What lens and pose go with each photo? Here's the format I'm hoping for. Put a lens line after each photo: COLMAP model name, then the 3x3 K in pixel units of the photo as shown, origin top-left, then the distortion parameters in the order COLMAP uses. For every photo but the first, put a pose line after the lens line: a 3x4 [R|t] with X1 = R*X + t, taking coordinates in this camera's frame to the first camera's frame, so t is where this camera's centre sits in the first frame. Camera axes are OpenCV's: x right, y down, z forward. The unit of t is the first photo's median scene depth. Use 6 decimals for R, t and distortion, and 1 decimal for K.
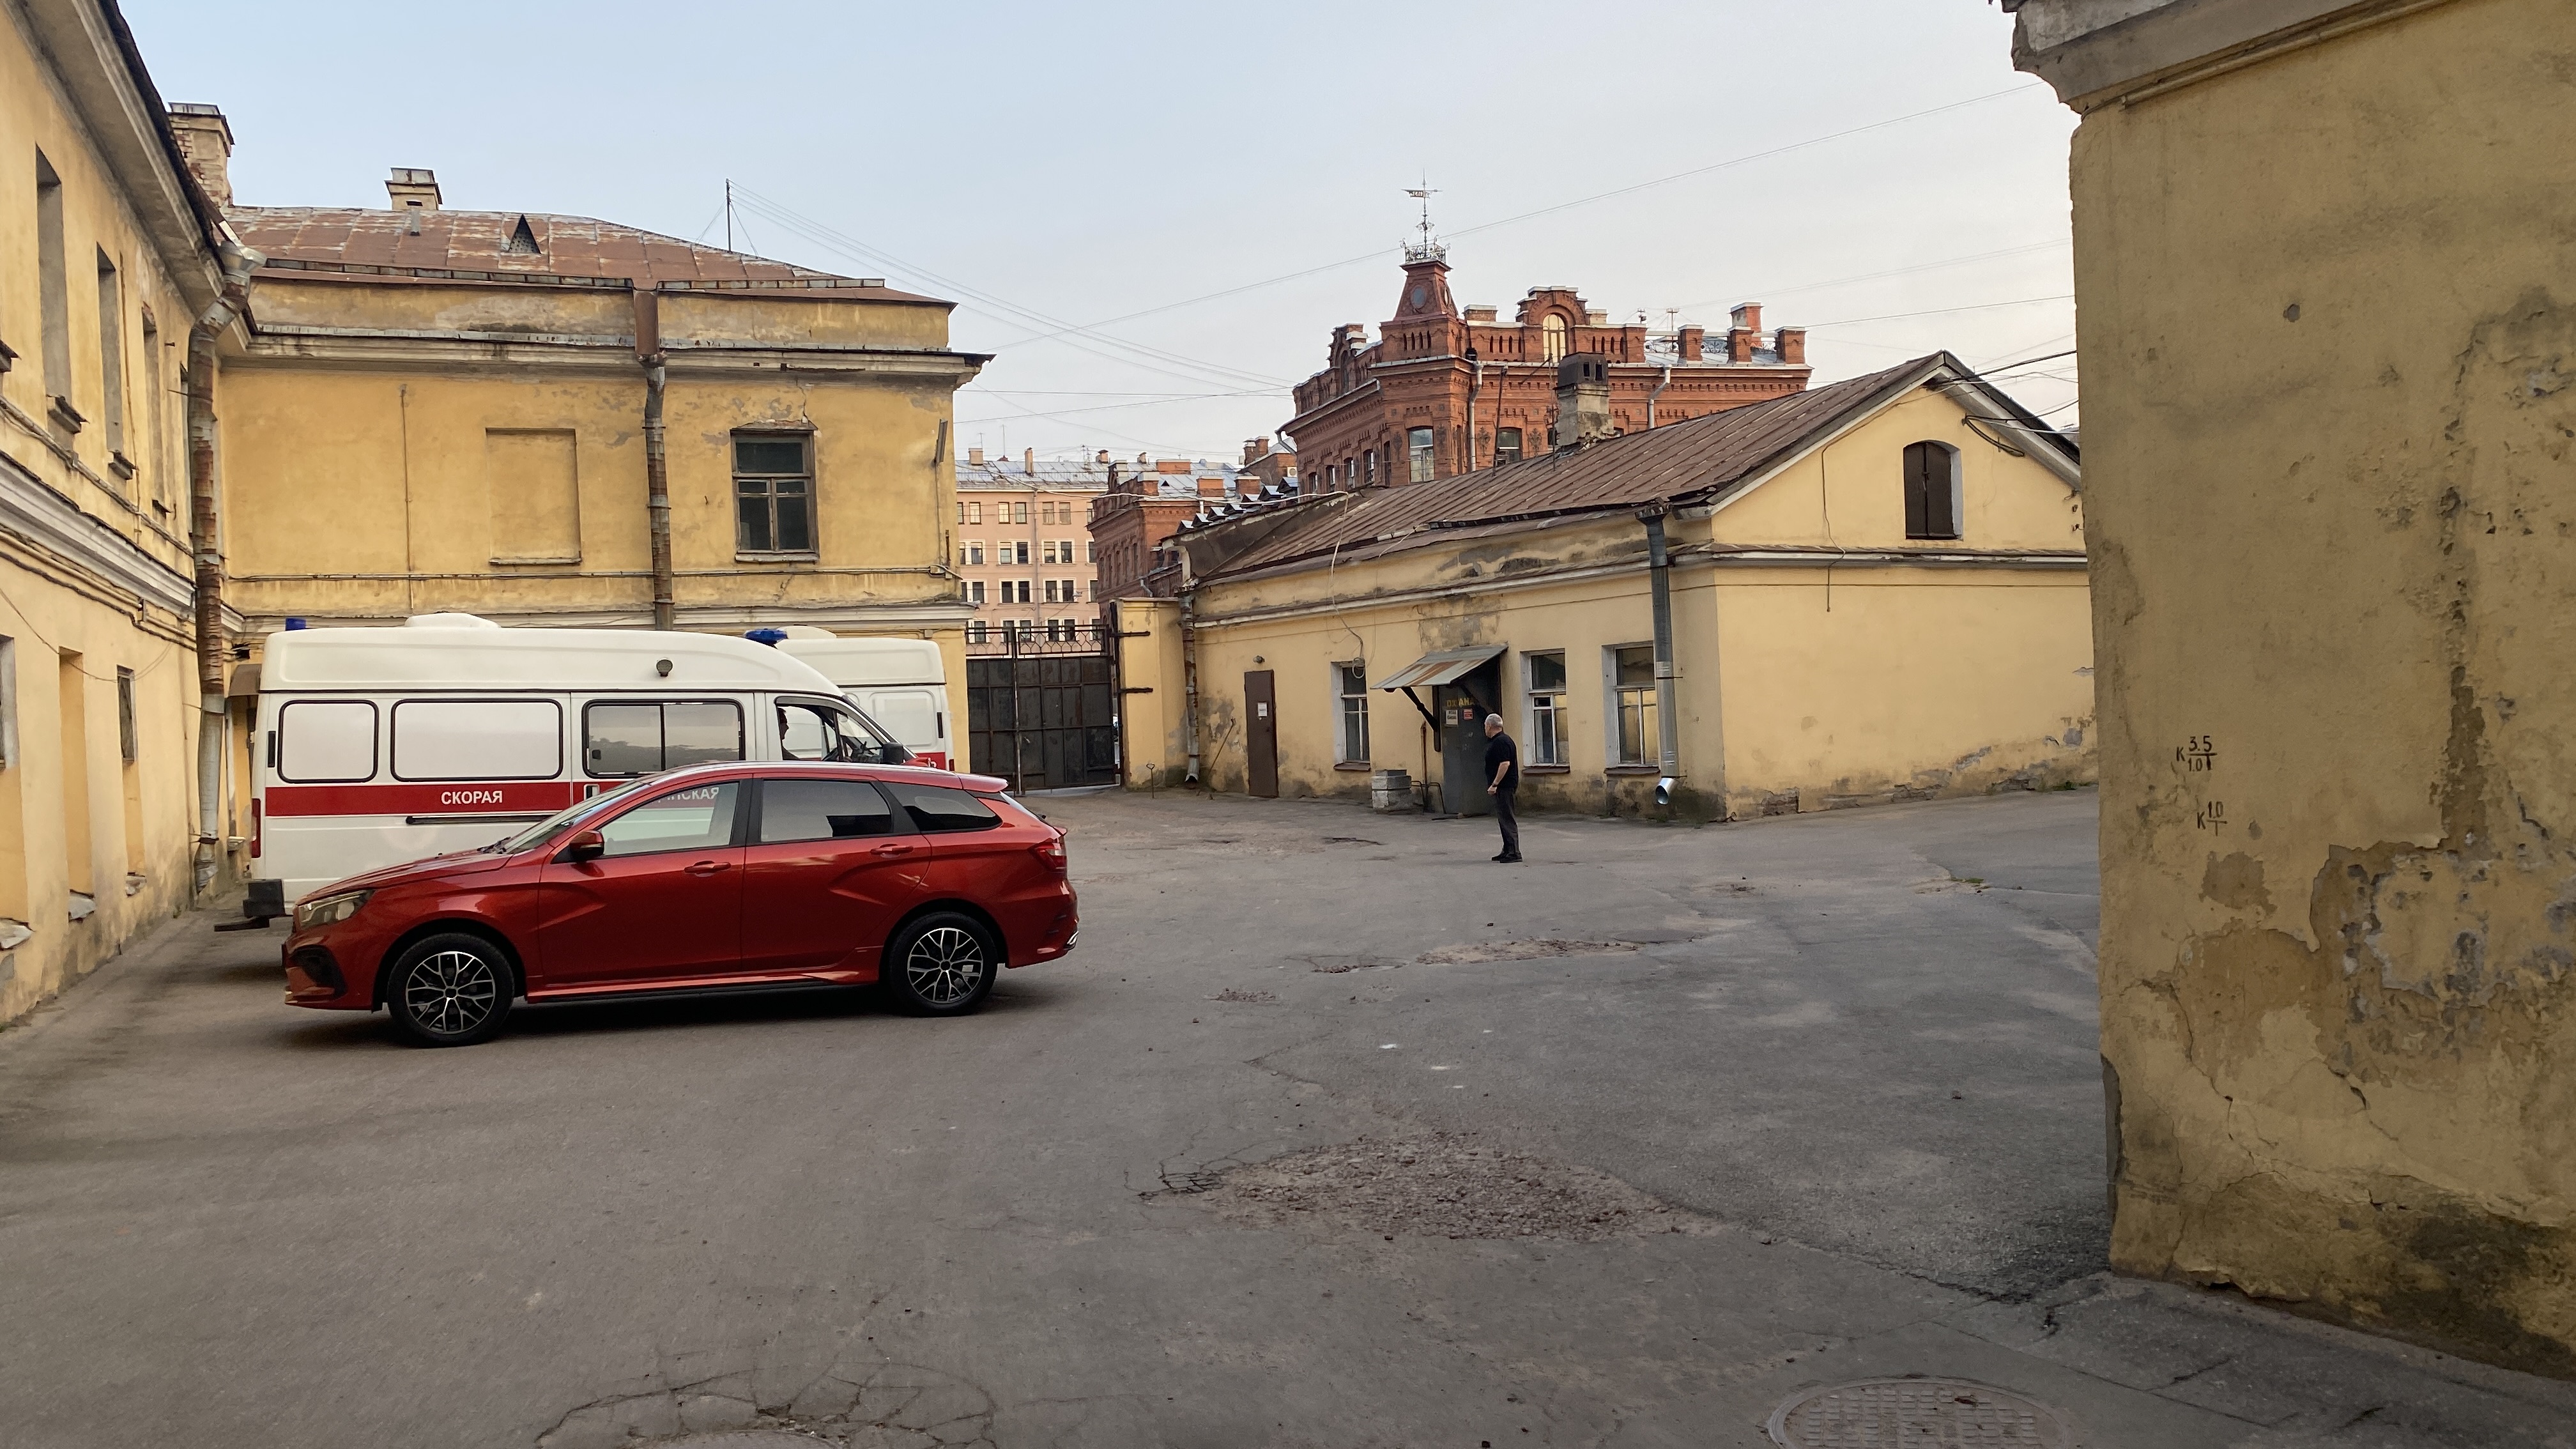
lens RADIAL K [[1868.2, 0, 1276.2], [0, 1868.2, 736.1], [0, 0, 1]] dist [-0.005213, 0.001895]
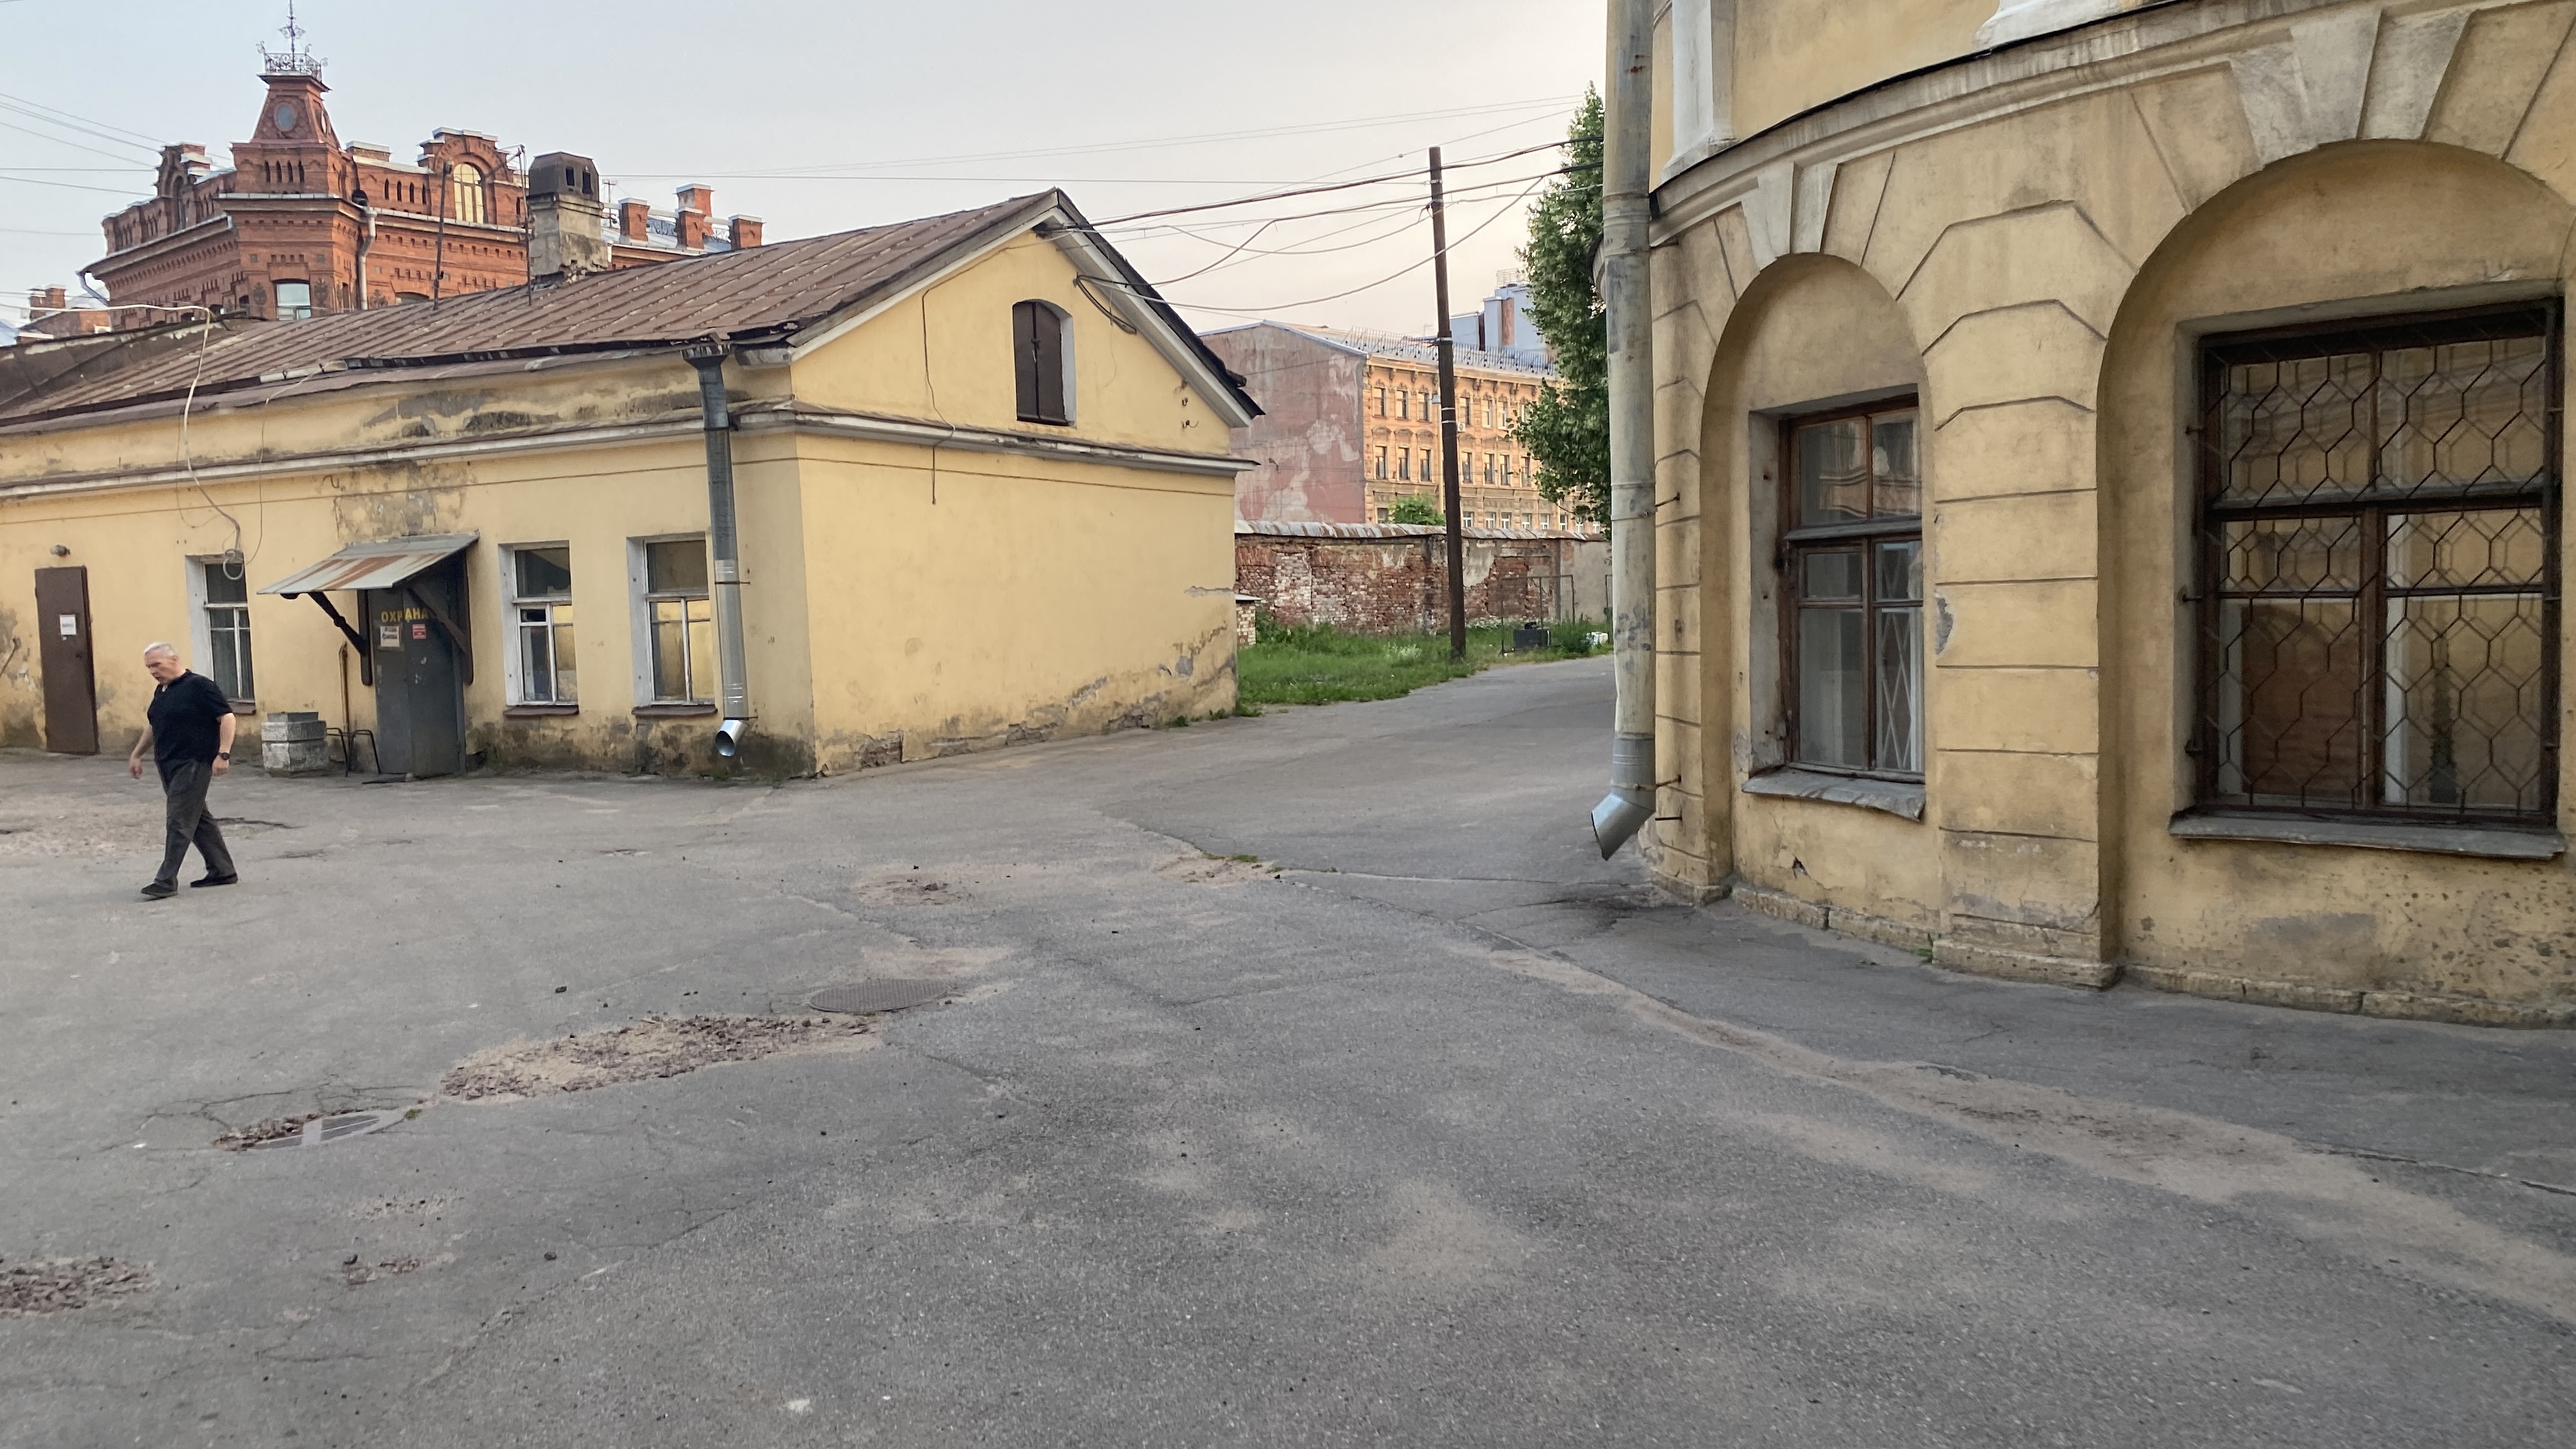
lens RADIAL K [[1868.2, 0, 1276.2], [0, 1868.2, 736.1], [0, 0, 1]] dist [-0.005213, 0.001895]
pose [[0.842491, -0.019238, 0.538367, -0.004071], [-0.000403, 0.999339, 0.036342, 0.001837], [-0.538710, -0.030835, 0.841927, 0.247077]]
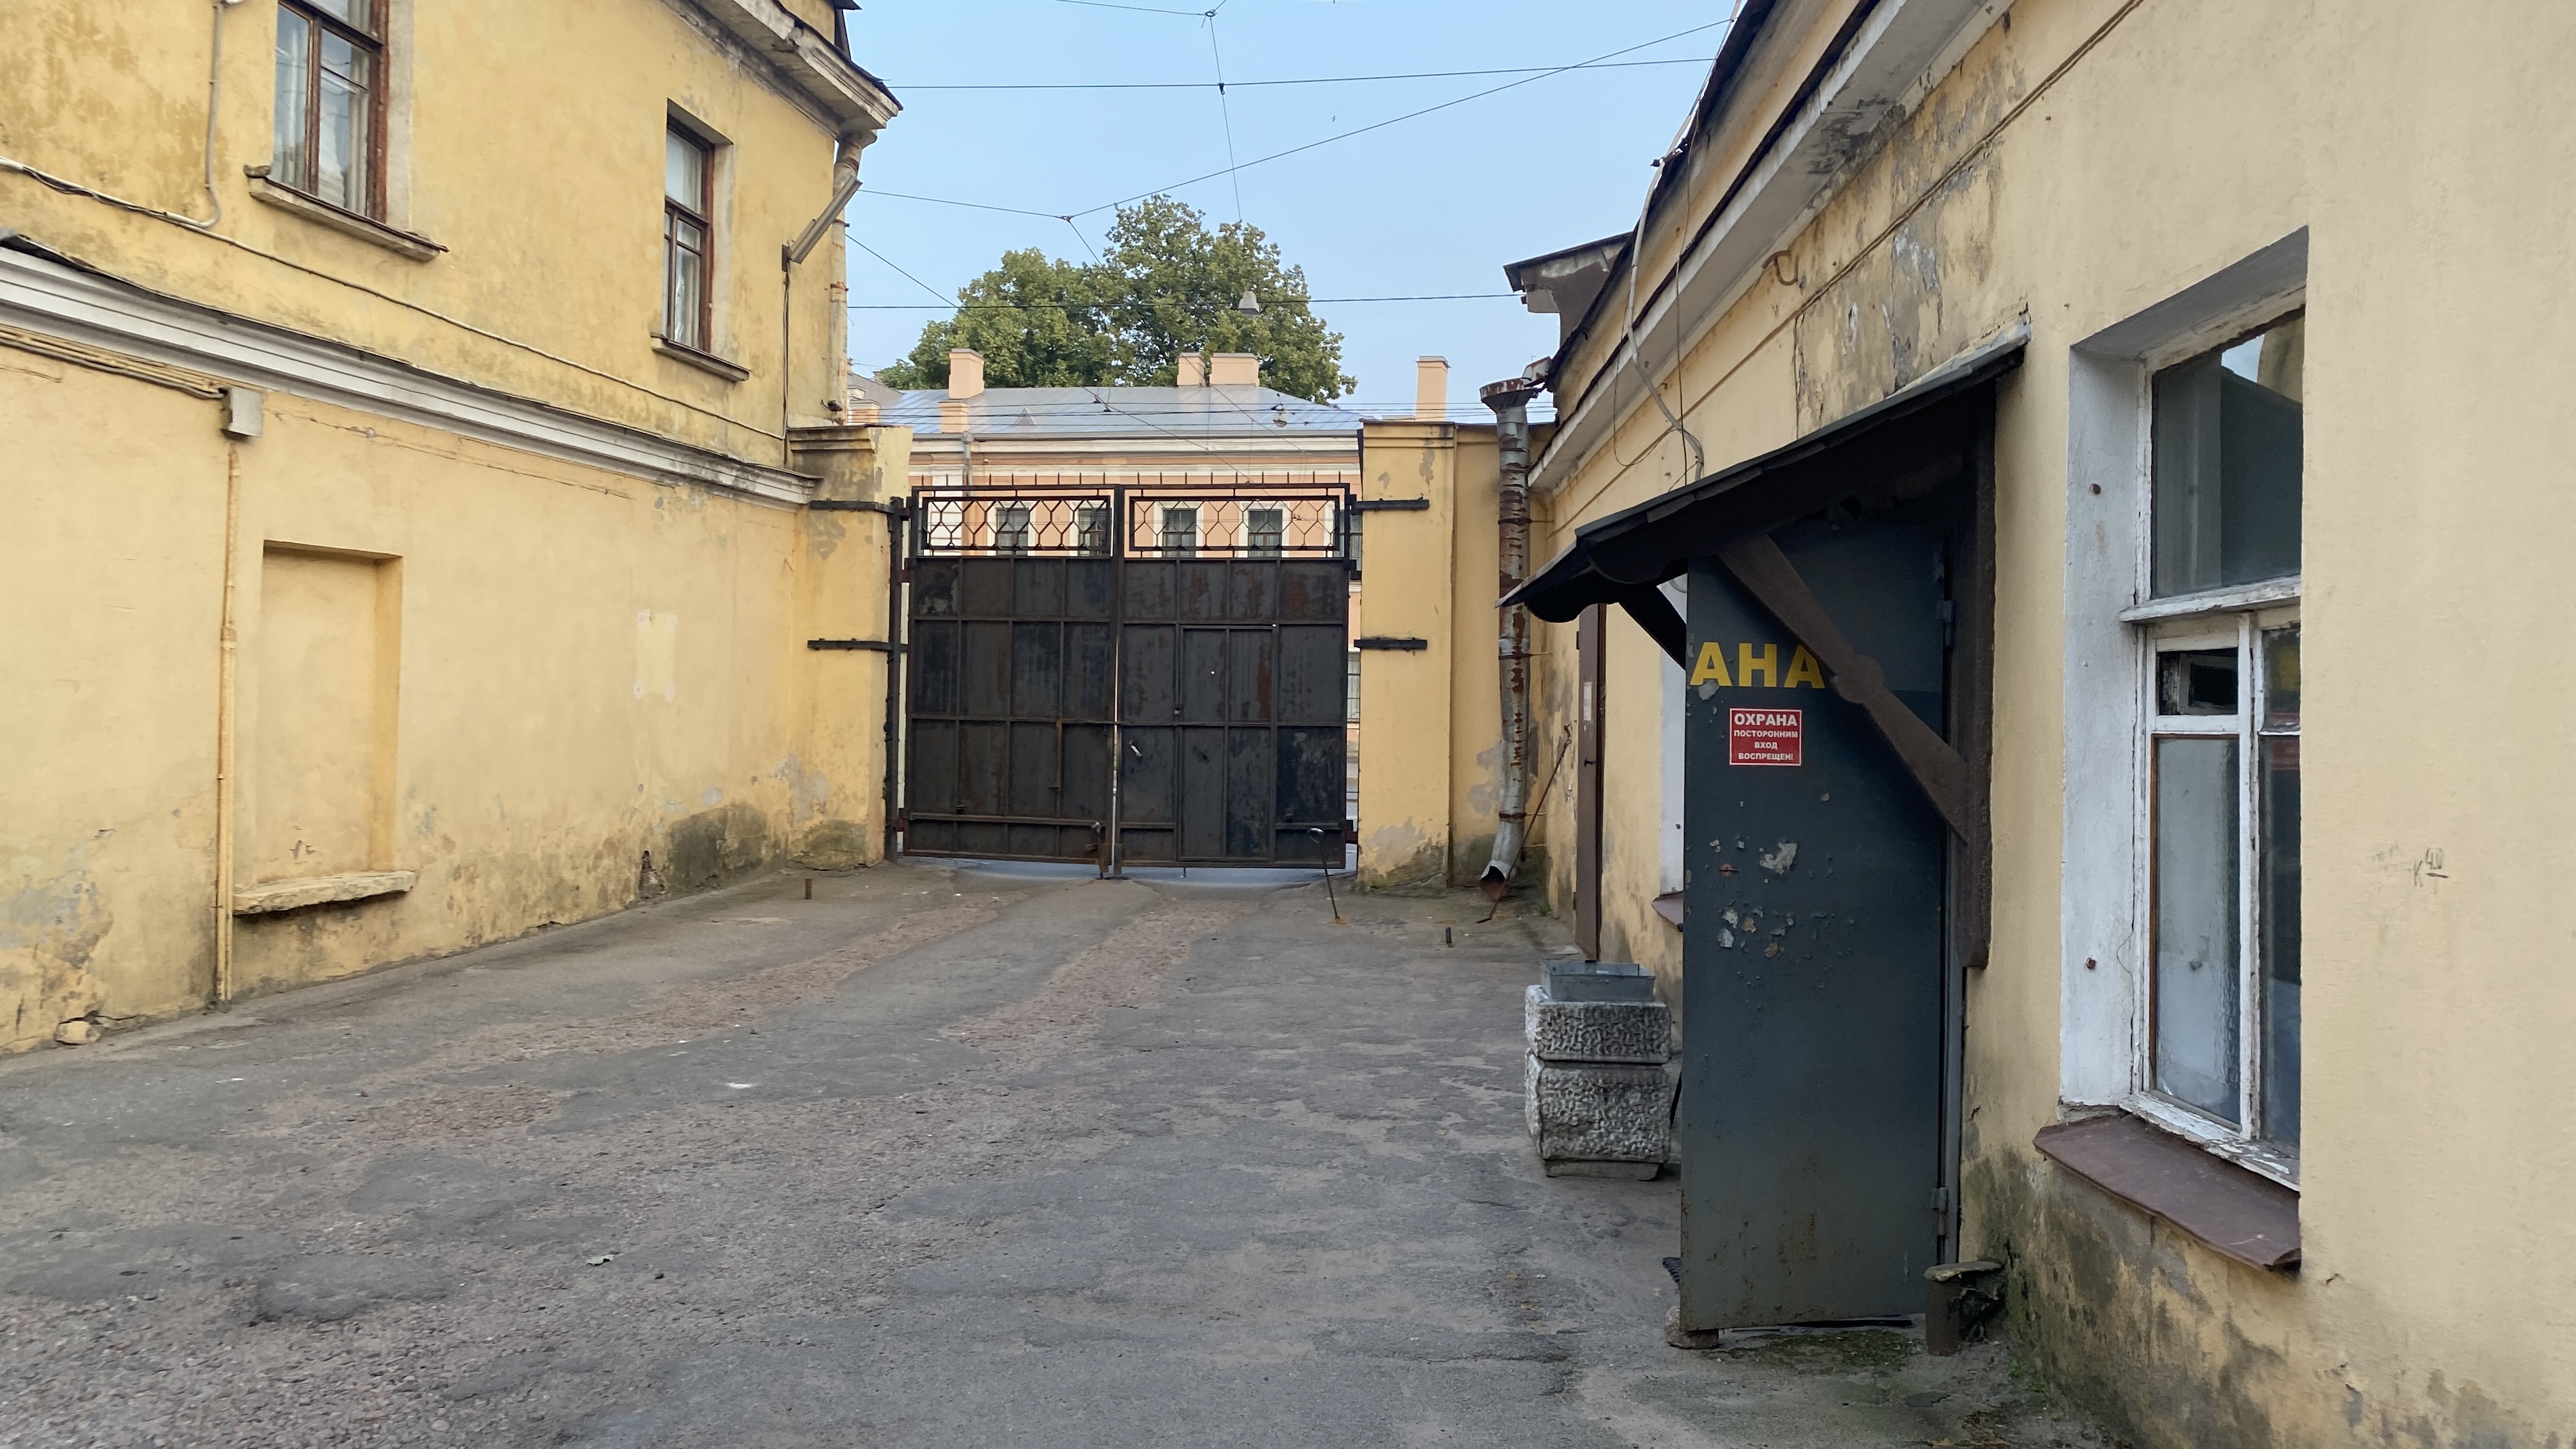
lens RADIAL K [[1809.2, 0, 1288.0], [0, 1809.2, 717.9], [0, 0, 1]] dist [-0.001200, 0.000569]
pose [[0.834729, 0.056185, -0.547787, 0.163655], [-0.062982, 0.997994, 0.006389, -0.012478], [0.547047, 0.029168, 0.836593, 0.867108]]
